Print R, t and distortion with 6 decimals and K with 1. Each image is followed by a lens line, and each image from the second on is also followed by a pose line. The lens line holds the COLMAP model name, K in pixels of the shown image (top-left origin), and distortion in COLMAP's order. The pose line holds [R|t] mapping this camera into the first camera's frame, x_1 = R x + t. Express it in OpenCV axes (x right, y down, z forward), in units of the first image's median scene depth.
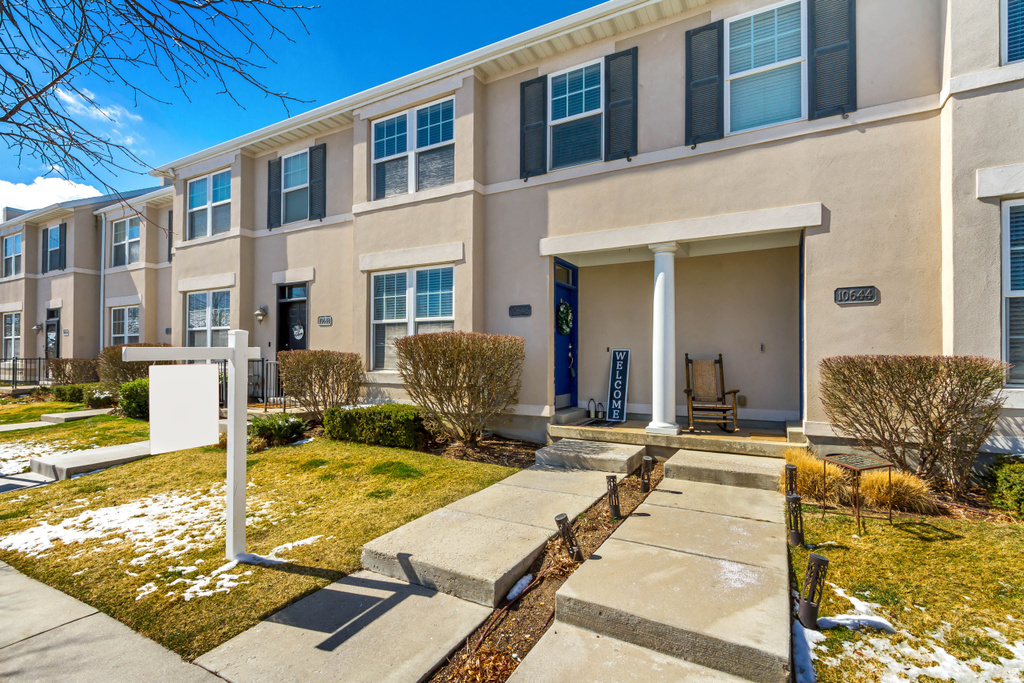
lens RADIAL K [[483.4, 0, 491.2], [0, 483.4, 340.9], [0, 0, 1]] dist [0.008893, -0.003004]
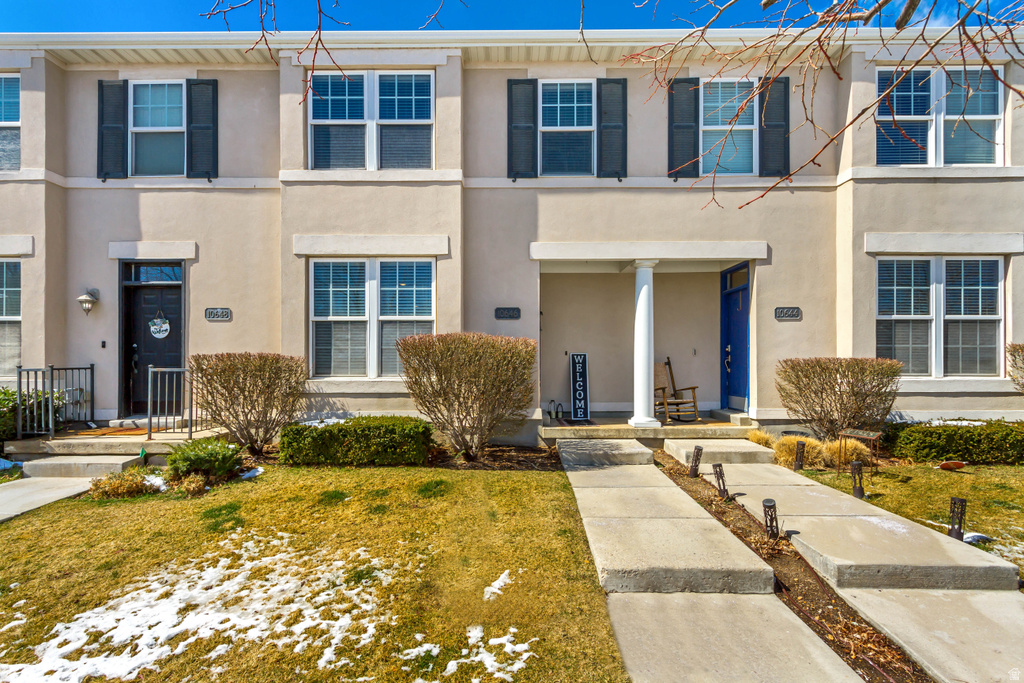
lens RADIAL K [[483.4, 0, 511.8], [0, 483.4, 350.2], [0, 0, 1]] dist [0.008893, -0.003004]
pose [[0.871337, 0.005805, 0.490651, -0.448888], [-0.011334, 0.999901, 0.008297, 0.004596], [-0.490554, -0.012790, 0.871317, 0.154641]]
